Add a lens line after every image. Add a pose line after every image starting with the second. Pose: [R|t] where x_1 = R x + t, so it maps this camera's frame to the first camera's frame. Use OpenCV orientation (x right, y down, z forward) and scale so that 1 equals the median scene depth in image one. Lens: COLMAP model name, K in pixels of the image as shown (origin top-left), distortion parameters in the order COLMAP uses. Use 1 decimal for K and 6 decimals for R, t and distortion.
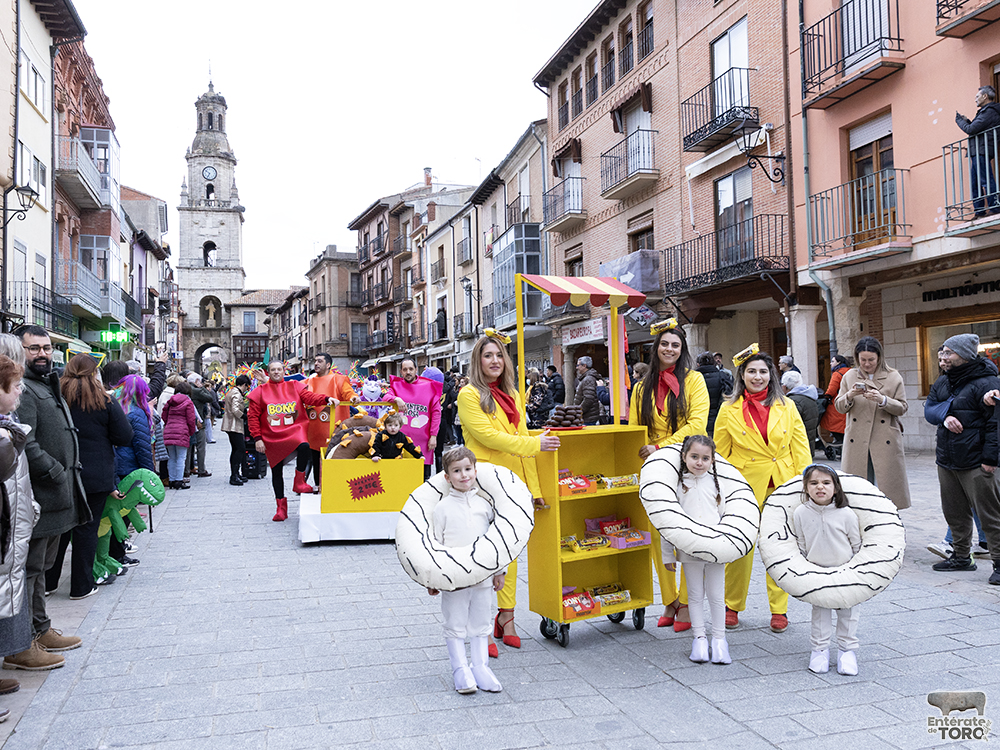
lens RADIAL K [[911.1, 0, 500.0], [0, 911.1, 375.0], [0, 0, 1]] dist [-0.001054, -0.000726]
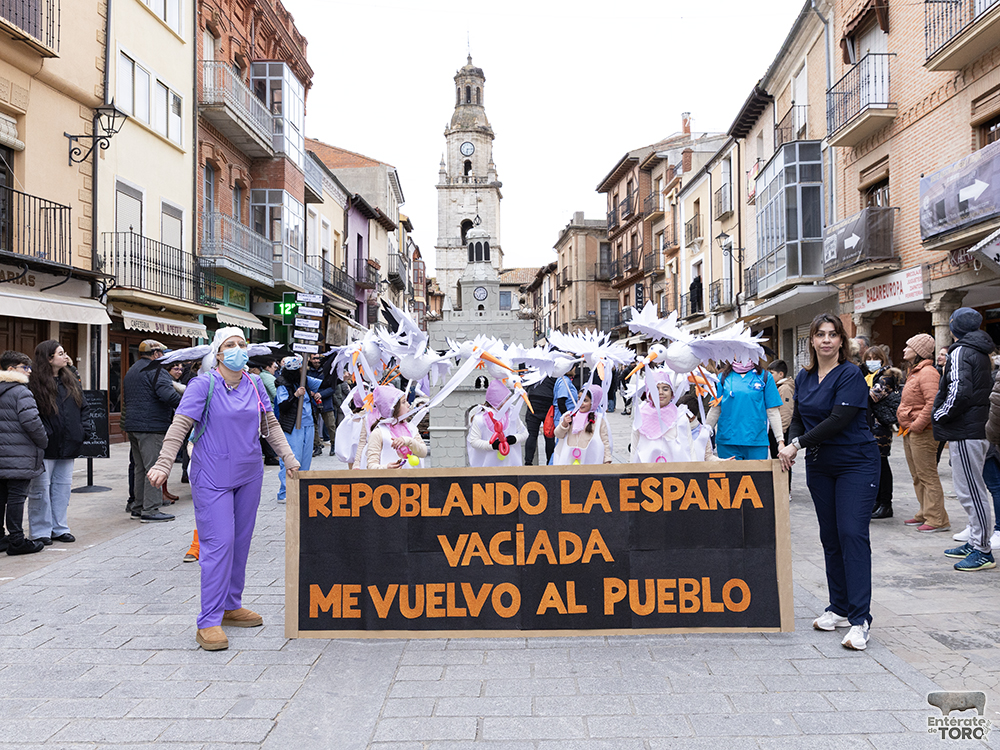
lens RADIAL K [[942.2, 0, 500.0], [0, 942.2, 375.0], [0, 0, 1]] dist [-0.002801, -0.000354]
pose [[0.958497, 0.011063, -0.284888, 0.007390], [-0.006085, 0.999813, 0.018352, 0.001083], [0.285038, -0.015857, 0.958385, 0.116653]]
